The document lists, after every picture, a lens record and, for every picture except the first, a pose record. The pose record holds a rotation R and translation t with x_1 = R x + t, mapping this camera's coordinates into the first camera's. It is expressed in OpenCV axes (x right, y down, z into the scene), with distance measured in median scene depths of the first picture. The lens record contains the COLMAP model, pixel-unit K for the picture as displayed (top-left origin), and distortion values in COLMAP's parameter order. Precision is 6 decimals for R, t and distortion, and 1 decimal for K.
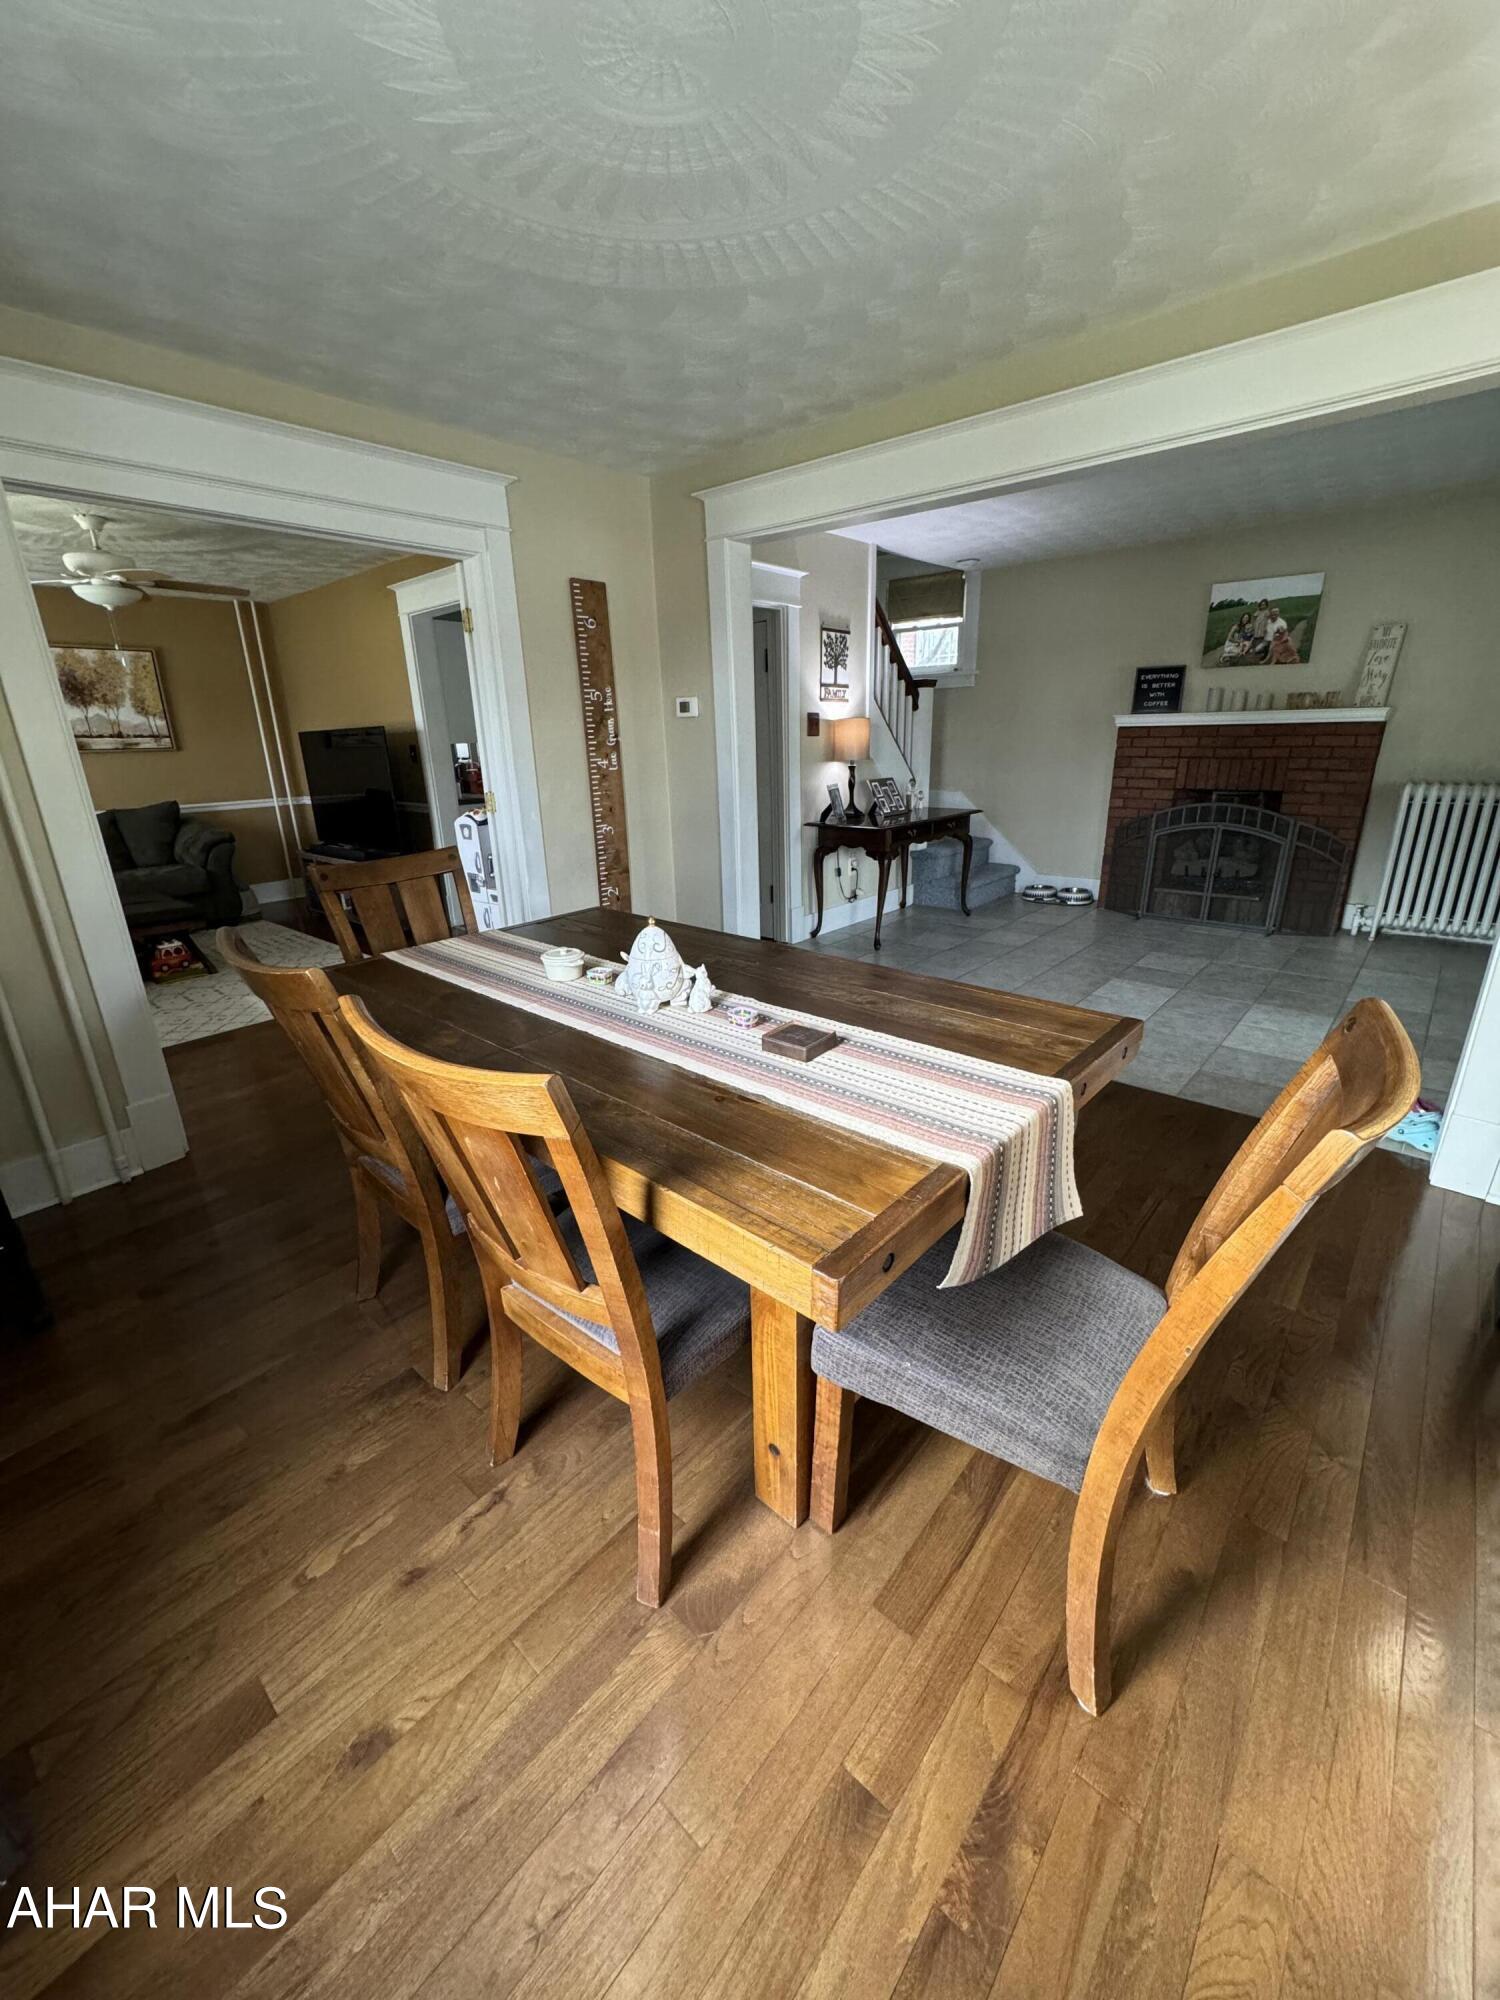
lens RADIAL K [[795.7, 0, 759.3], [0, 795.7, 1006.2], [0, 0, 1]] dist [-0.002956, 0.000595]
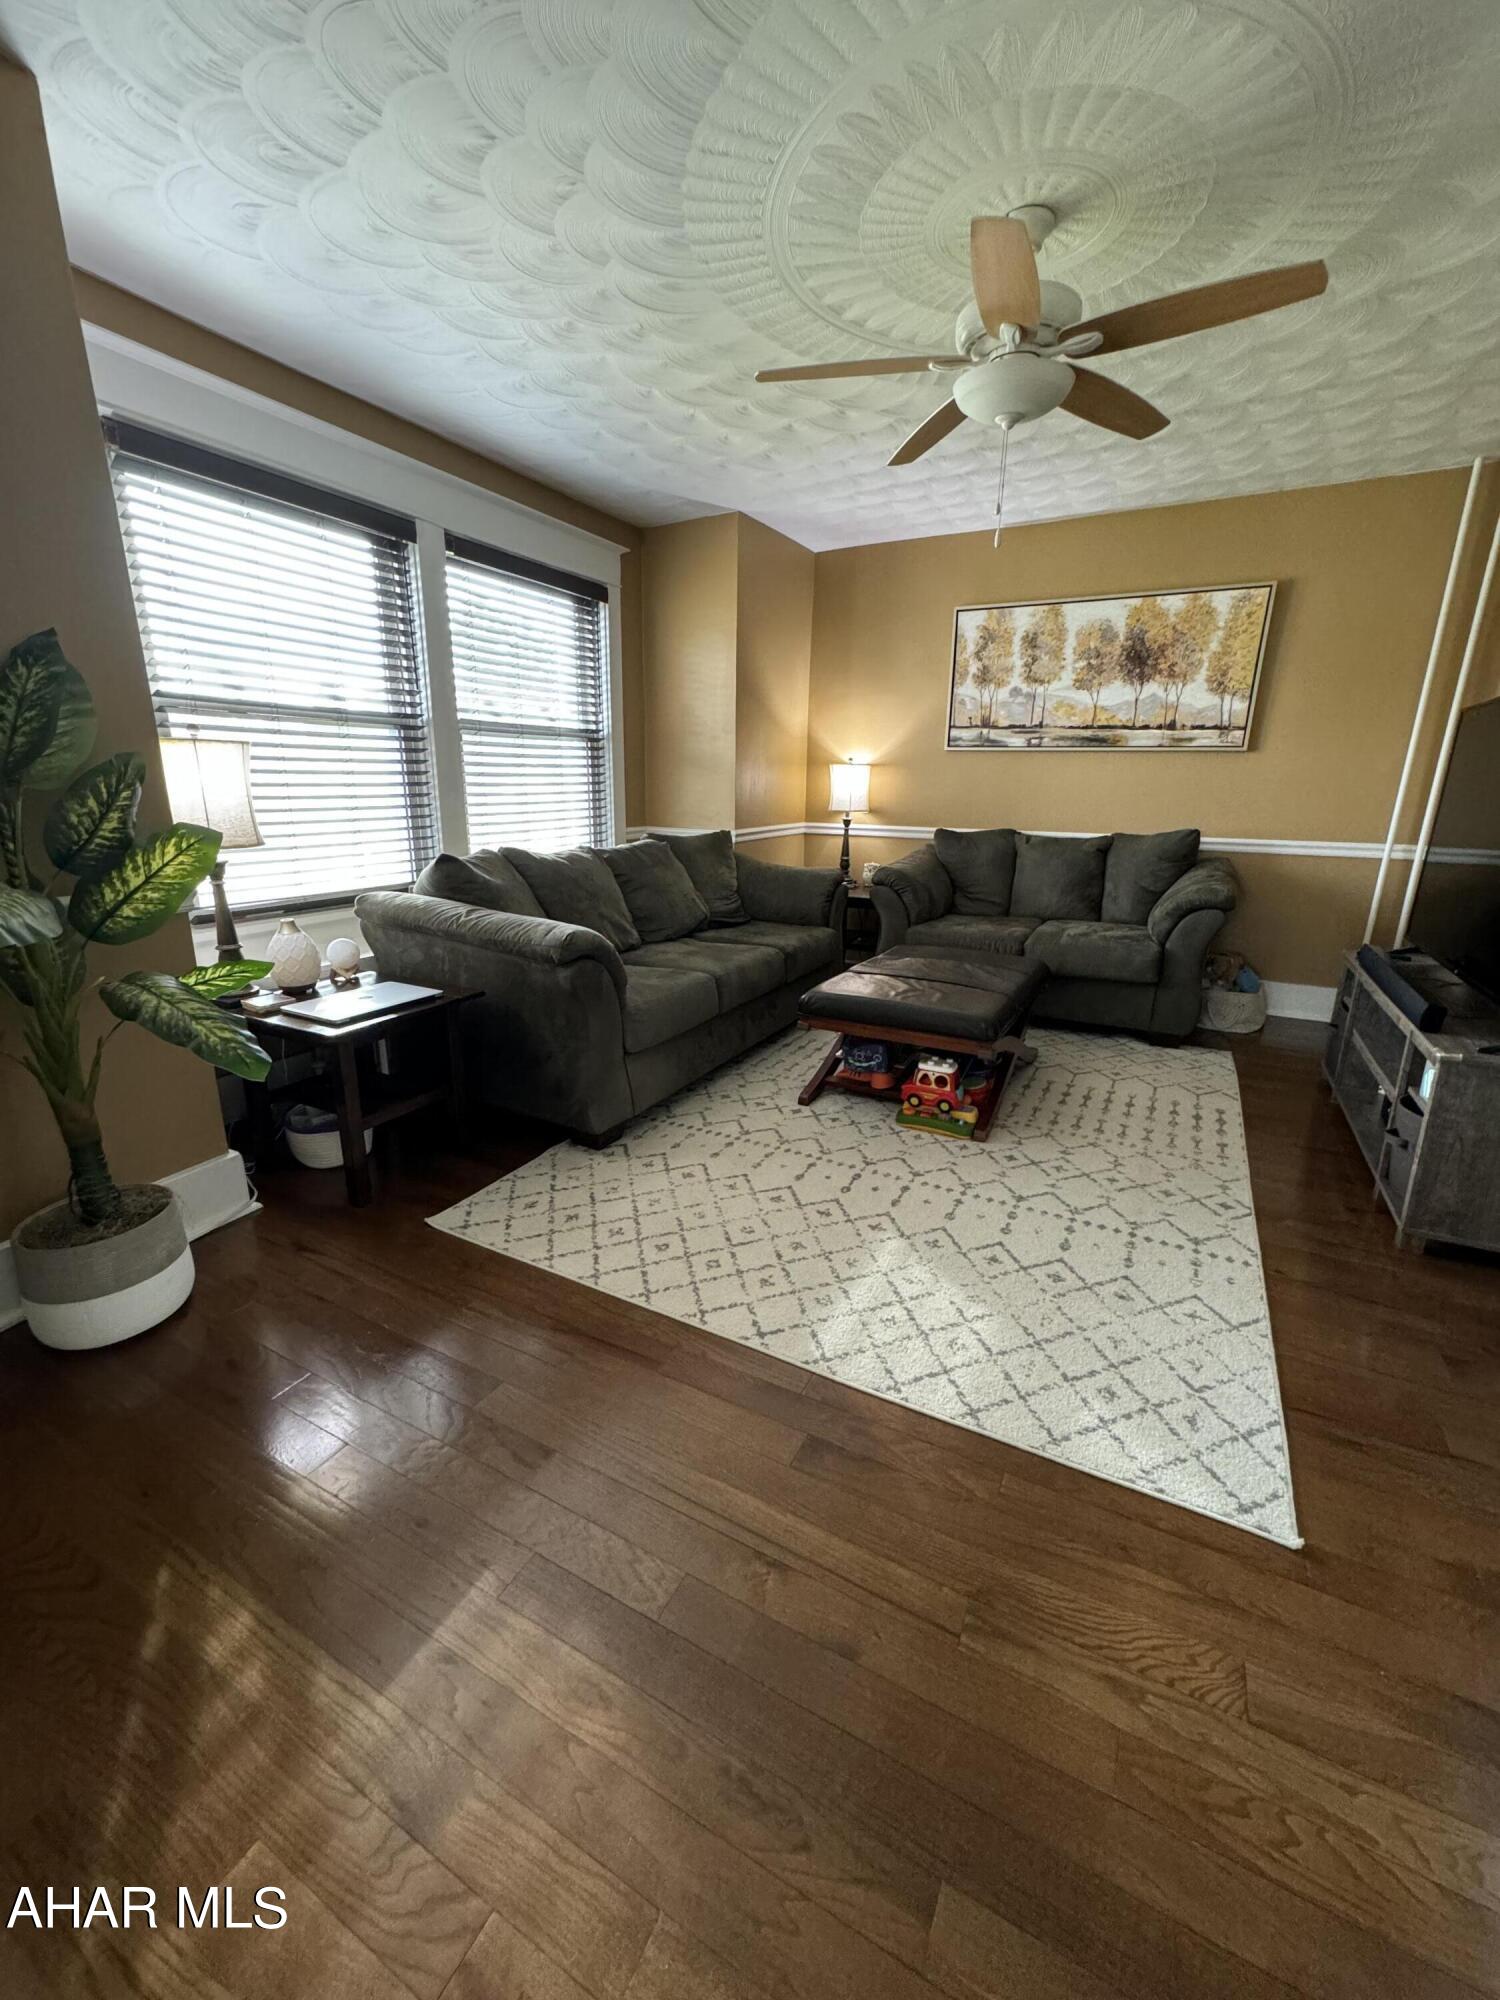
lens RADIAL K [[795.7, 0, 750.7], [0, 795.7, 1001.1], [0, 0, 1]] dist [-0.002956, 0.000595]
pose [[0.218211, 0.288790, -0.932193, -0.198189], [-0.332615, 0.920028, 0.207161, -0.150316], [0.917470, 0.264857, 0.296816, 0.541255]]
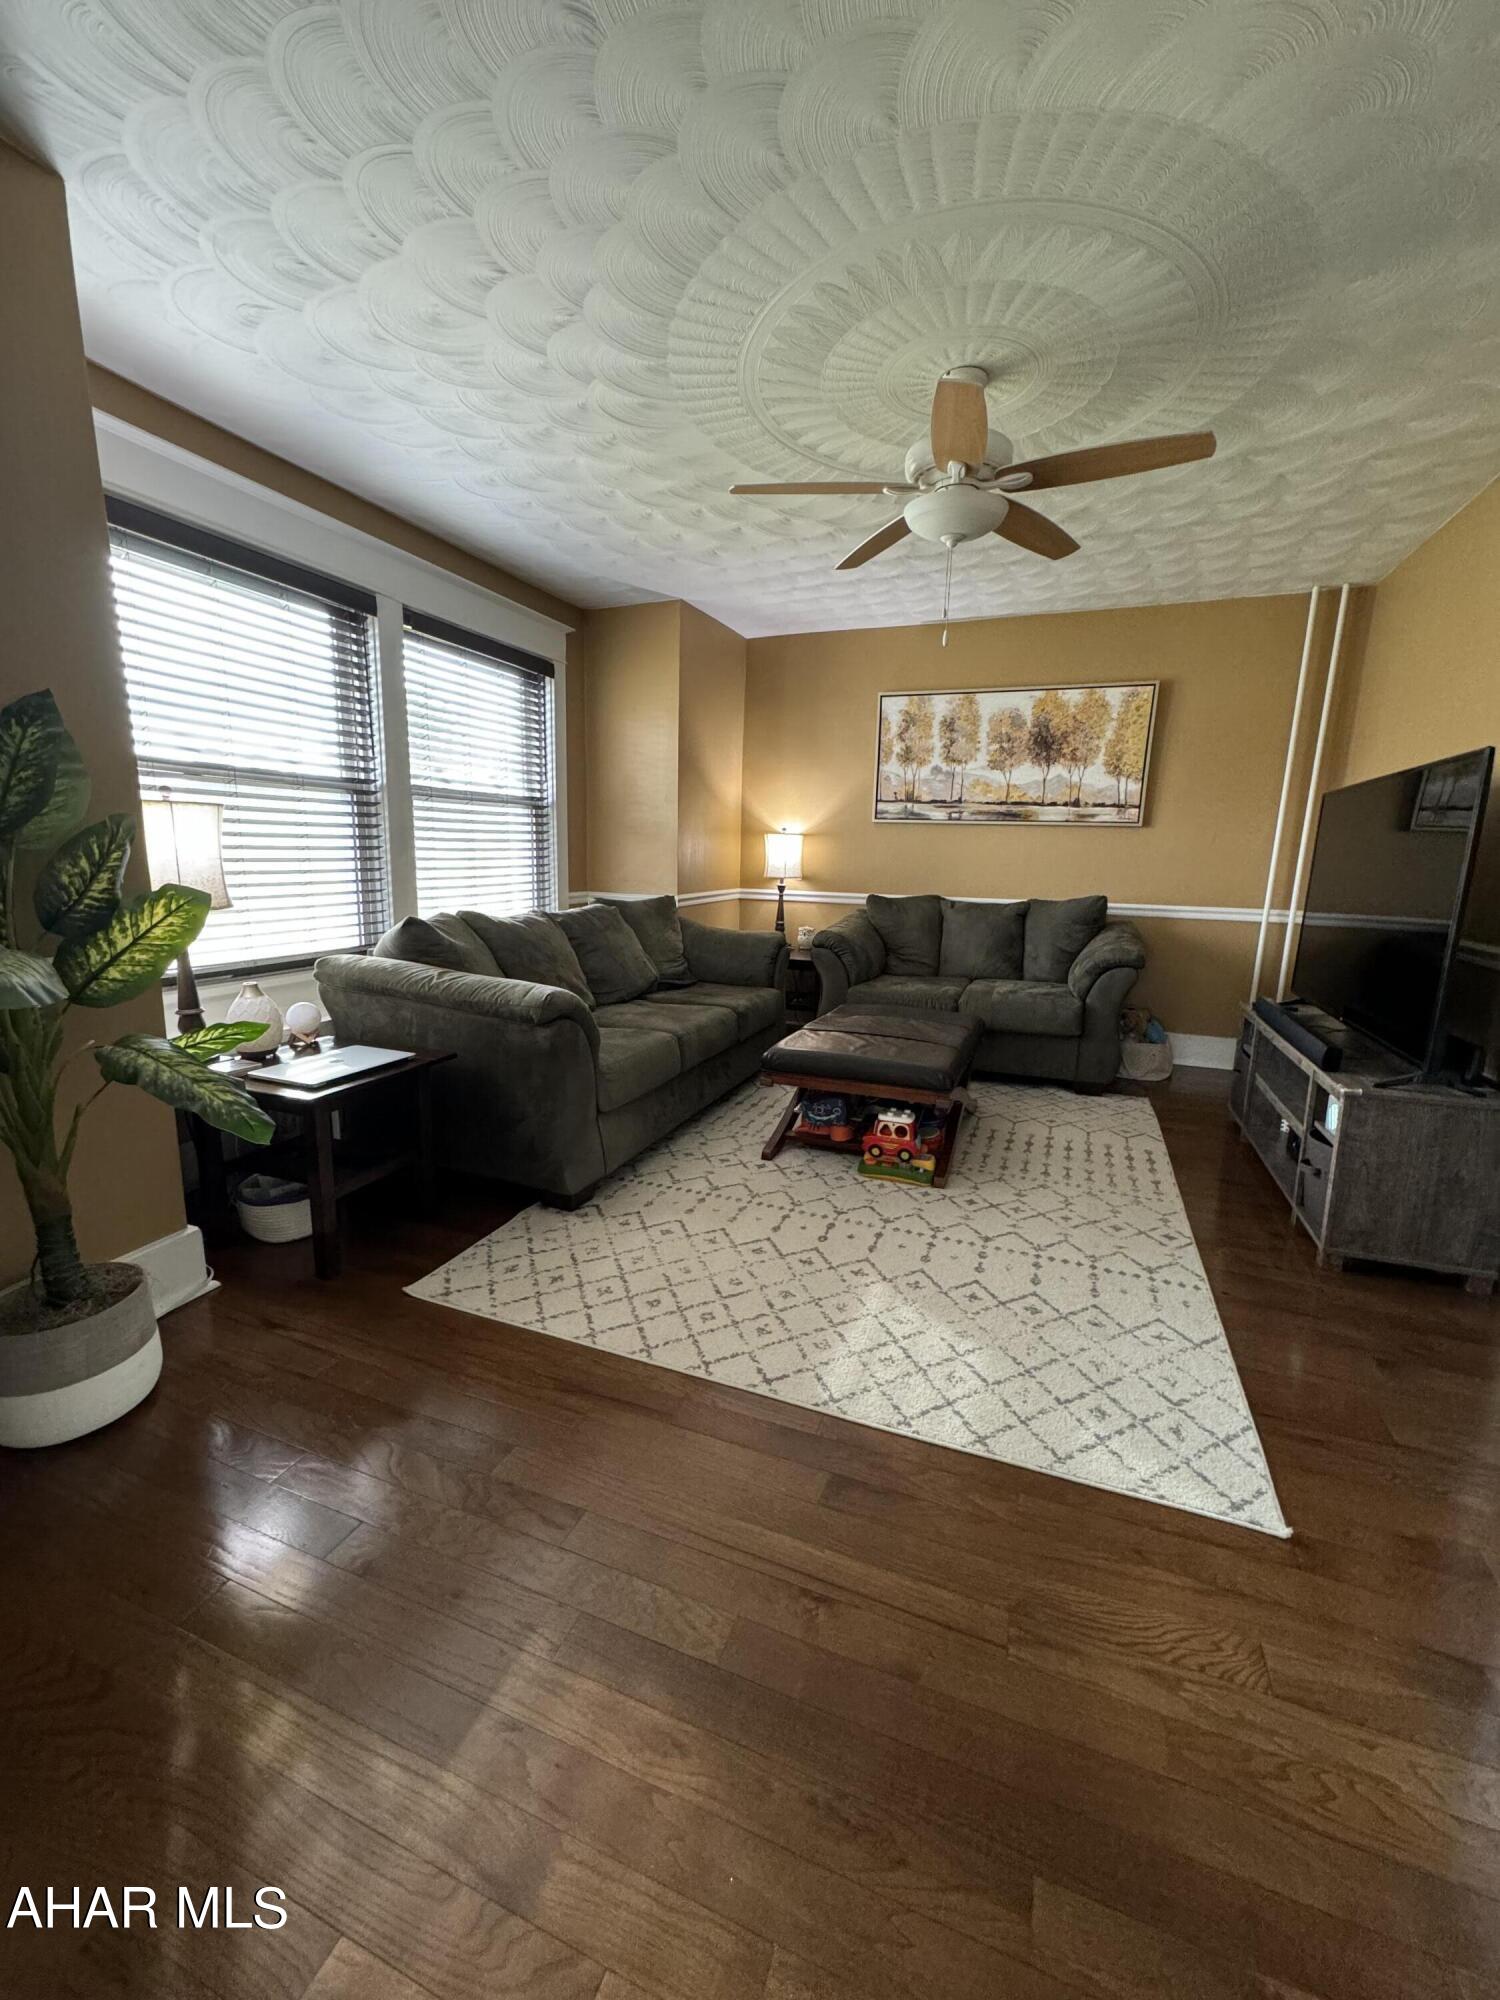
lens RADIAL K [[795.7, 0, 750.9], [0, 795.7, 1001.8], [0, 0, 1]] dist [-0.002956, 0.000595]
pose [[0.330334, 0.209770, -0.920259, -0.192301], [-0.334447, 0.937744, 0.093703, -0.138056], [0.882624, 0.276825, 0.379926, 0.507372]]
